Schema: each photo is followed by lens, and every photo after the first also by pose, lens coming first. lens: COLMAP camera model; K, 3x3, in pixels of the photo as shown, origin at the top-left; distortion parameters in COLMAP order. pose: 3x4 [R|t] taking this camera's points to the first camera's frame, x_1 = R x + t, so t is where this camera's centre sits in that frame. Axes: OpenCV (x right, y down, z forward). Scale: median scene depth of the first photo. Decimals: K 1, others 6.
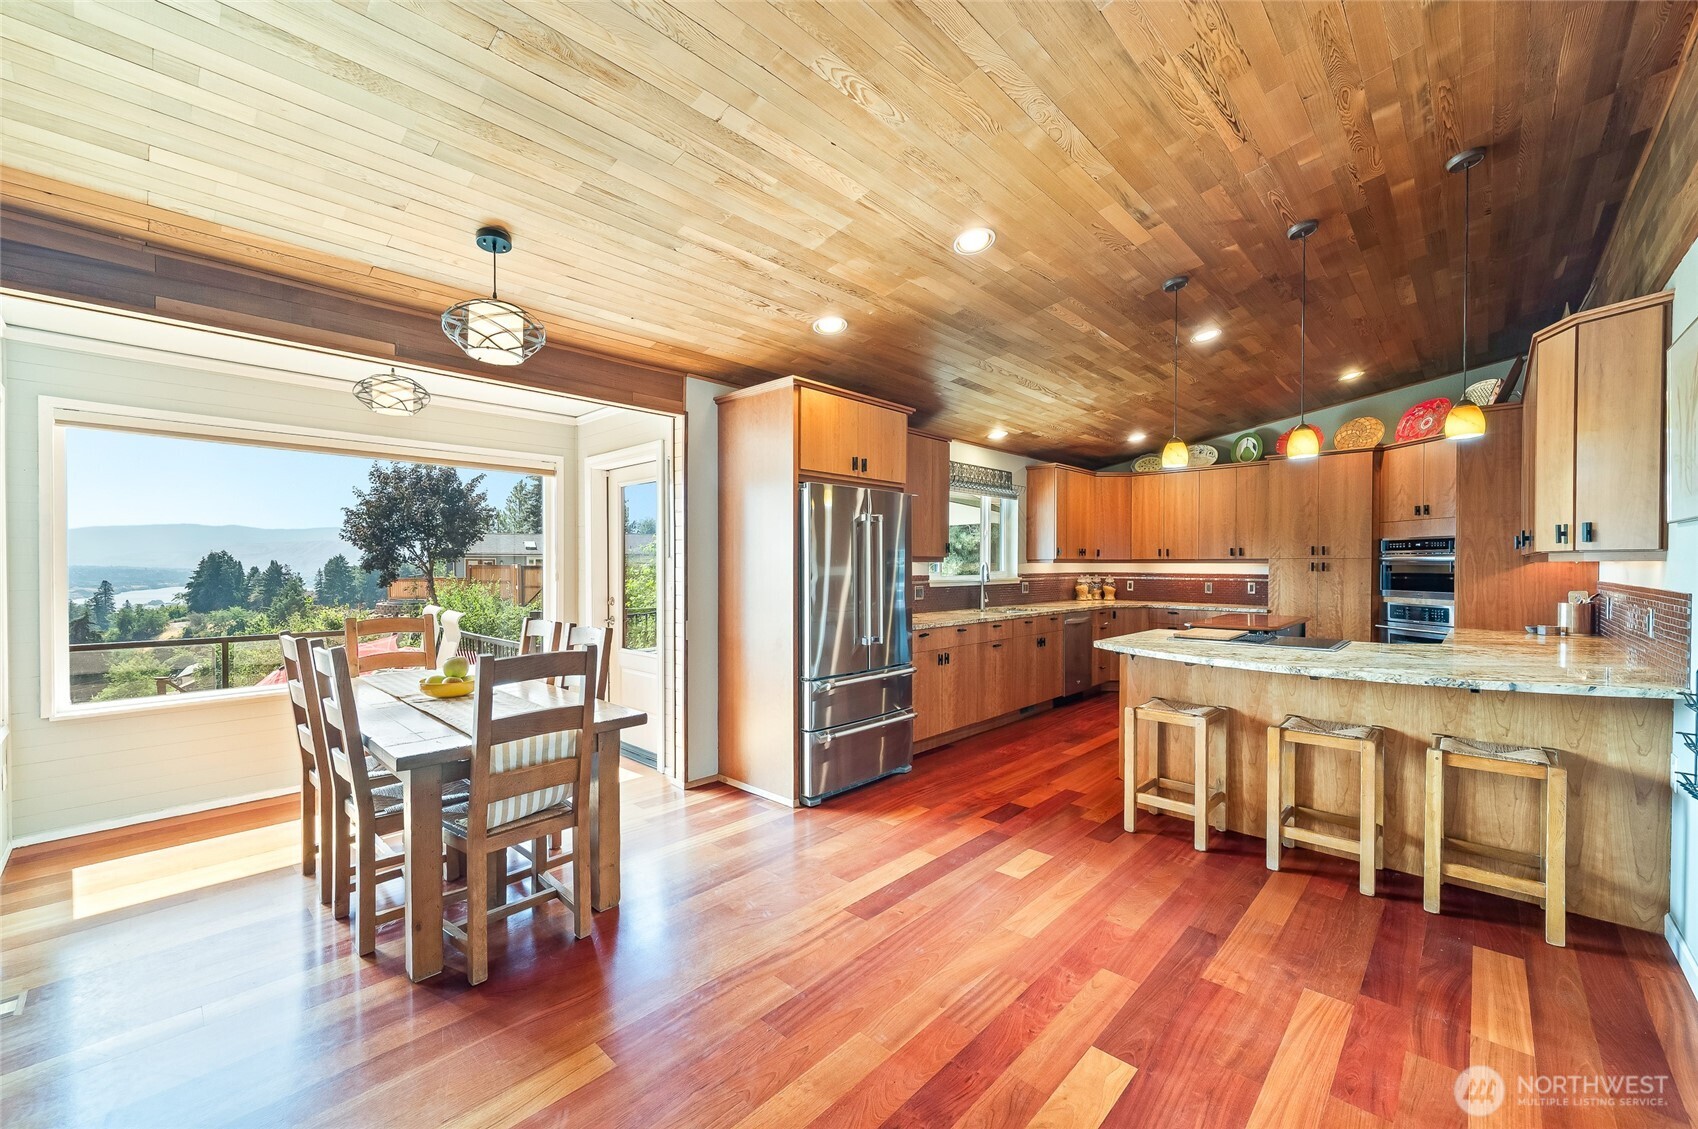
lens RADIAL K [[675.4, 0, 856.5], [0, 675.4, 574.9], [0, 0, 1]] dist [-0.002041, 0.000897]
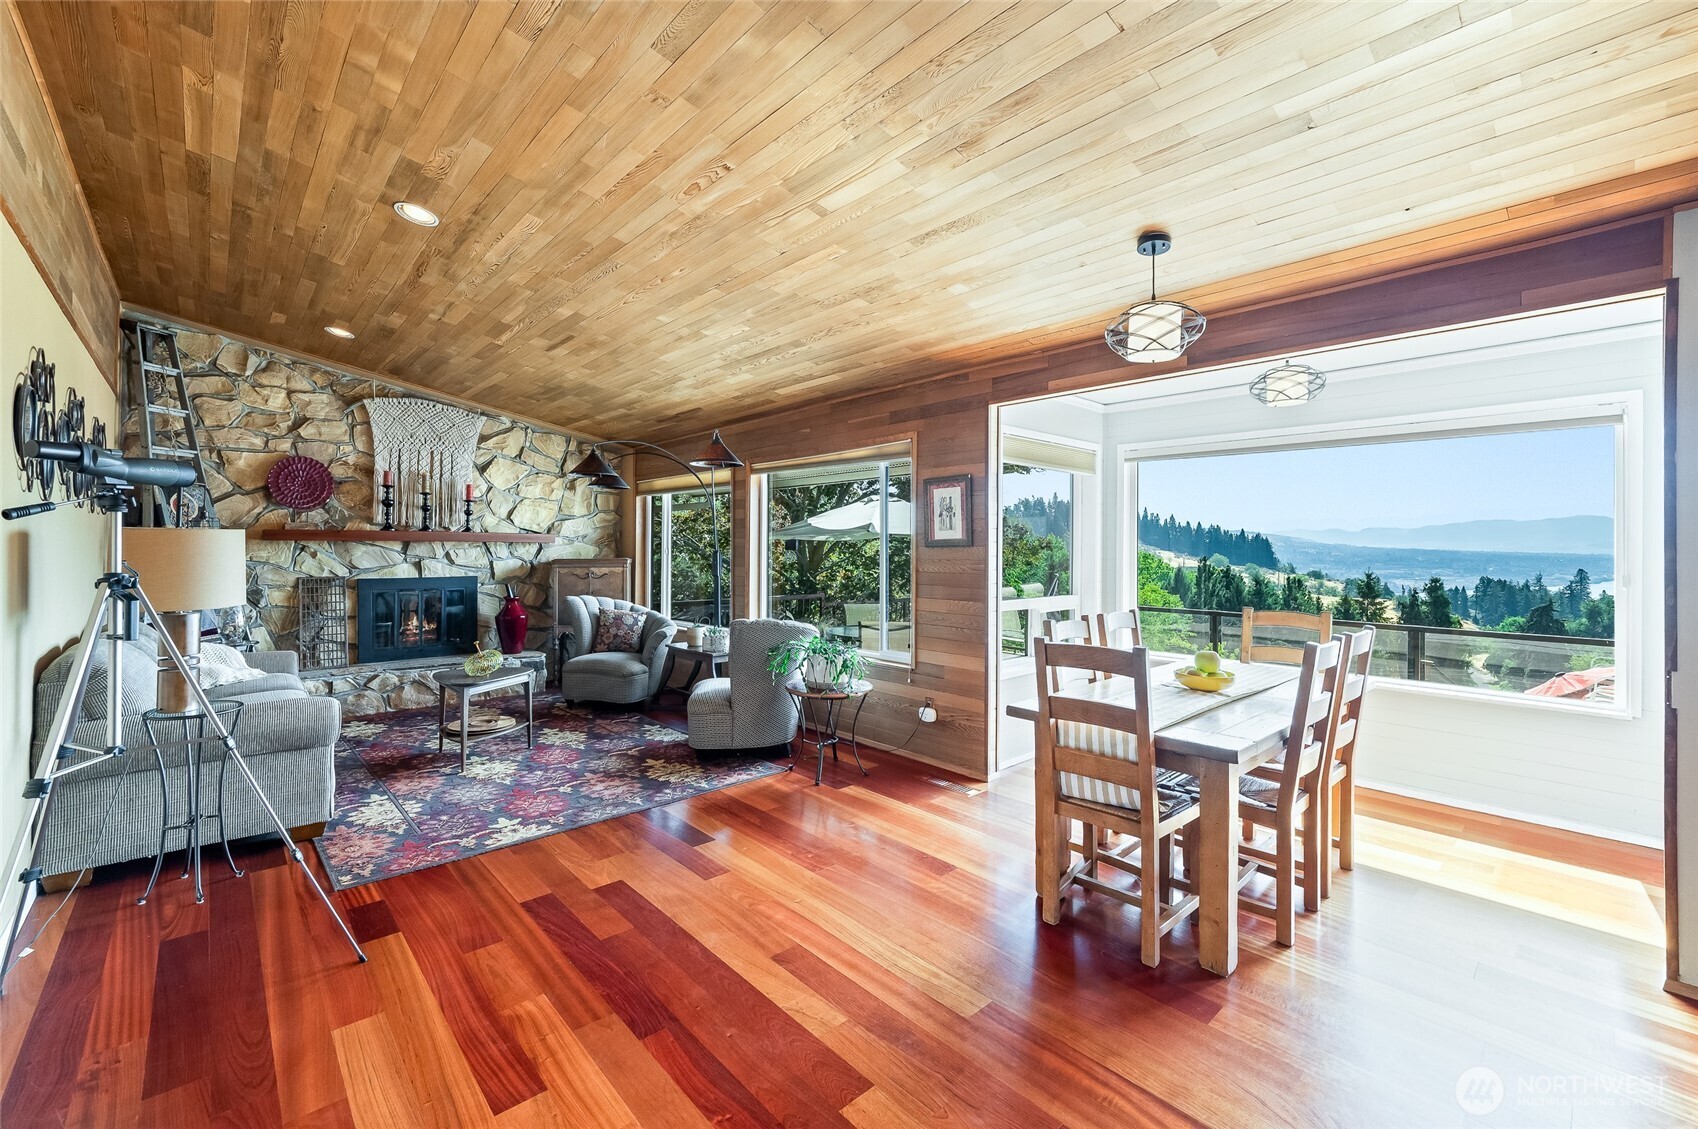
lens RADIAL K [[675.4, 0, 796.4], [0, 675.4, 542.5], [0, 0, 1]] dist [-0.002041, 0.000897]
pose [[-0.103119, -0.013174, -0.994582, 0.366202], [-0.025679, 0.999614, -0.010578, -0.010901], [0.994338, 0.024449, -0.103417, 0.392326]]
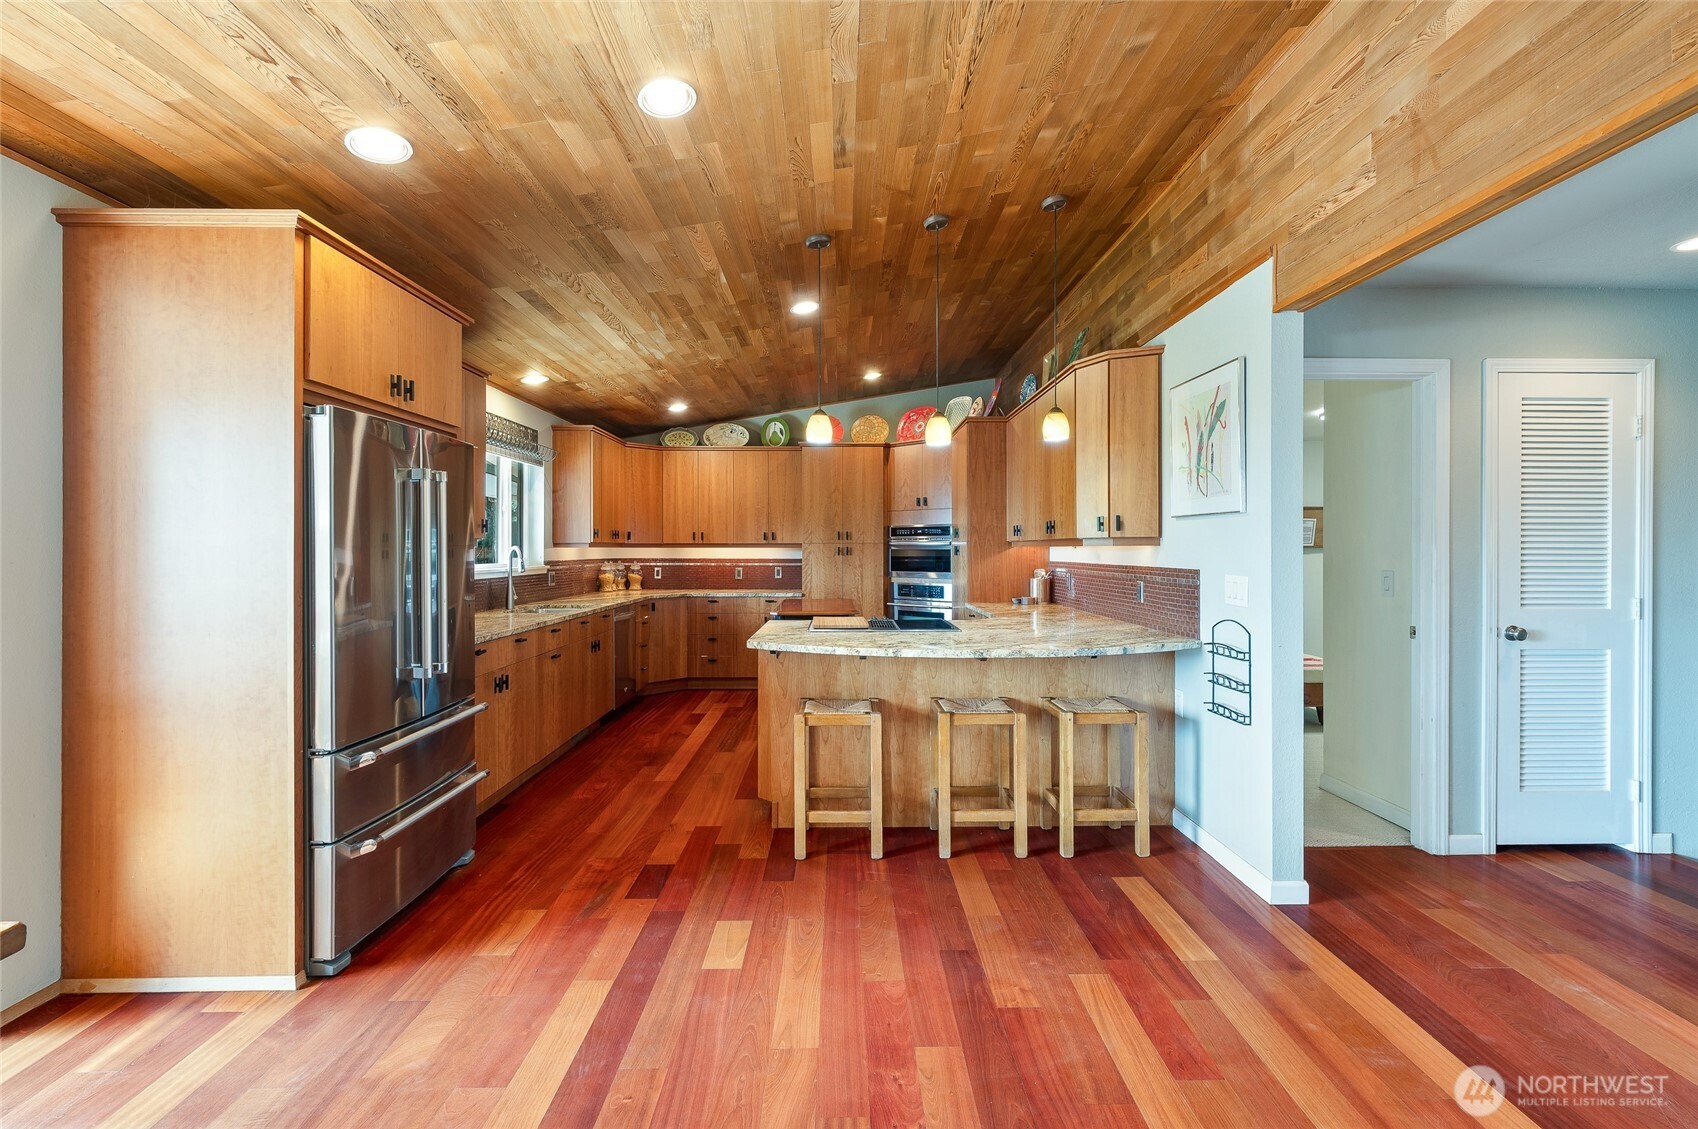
lens RADIAL K [[742.4, 0, 849.0], [0, 742.4, 549.7], [0, 0, 1]] dist [0.000657, 0.000056]
pose [[0.723063, -0.002051, 0.690780, -0.183629], [0.012510, 0.999870, -0.010126, -0.003381], [-0.690669, 0.015963, 0.722995, 0.240427]]
